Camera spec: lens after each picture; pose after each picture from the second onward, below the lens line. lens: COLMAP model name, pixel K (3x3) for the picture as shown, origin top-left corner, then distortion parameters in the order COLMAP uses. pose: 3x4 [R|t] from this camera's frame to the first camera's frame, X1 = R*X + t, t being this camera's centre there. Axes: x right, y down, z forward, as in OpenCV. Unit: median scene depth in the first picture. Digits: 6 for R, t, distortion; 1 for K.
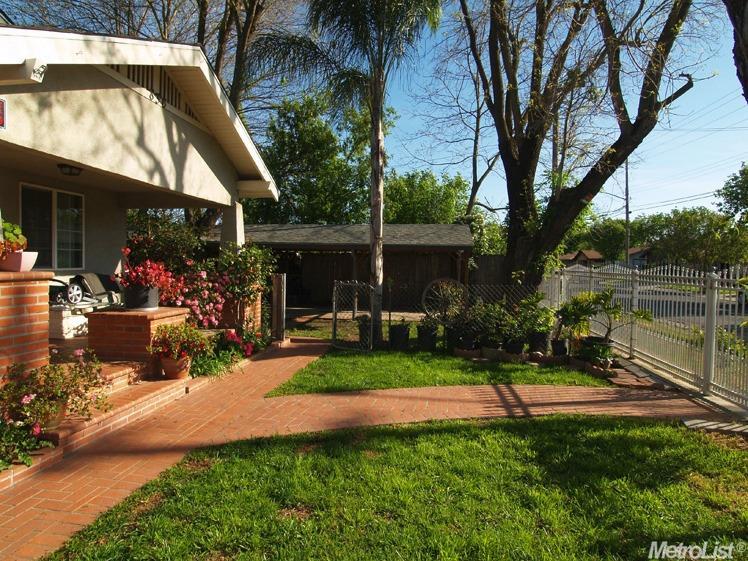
lens RADIAL K [[478.2, 0, 375.8], [0, 478.2, 280.7], [0, 0, 1]] dist [-0.032021, -0.004635]
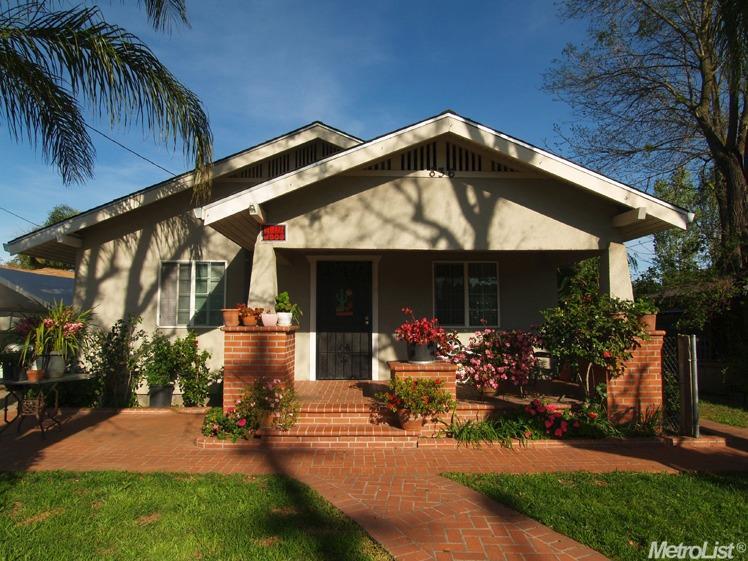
lens RADIAL K [[478.2, 0, 375.5], [0, 478.2, 280.3], [0, 0, 1]] dist [-0.032021, -0.004635]
pose [[0.121060, -0.093133, -0.988267, 0.672790], [-0.032944, 0.994663, -0.097772, -0.020638], [0.992098, 0.044394, 0.117346, 0.805649]]
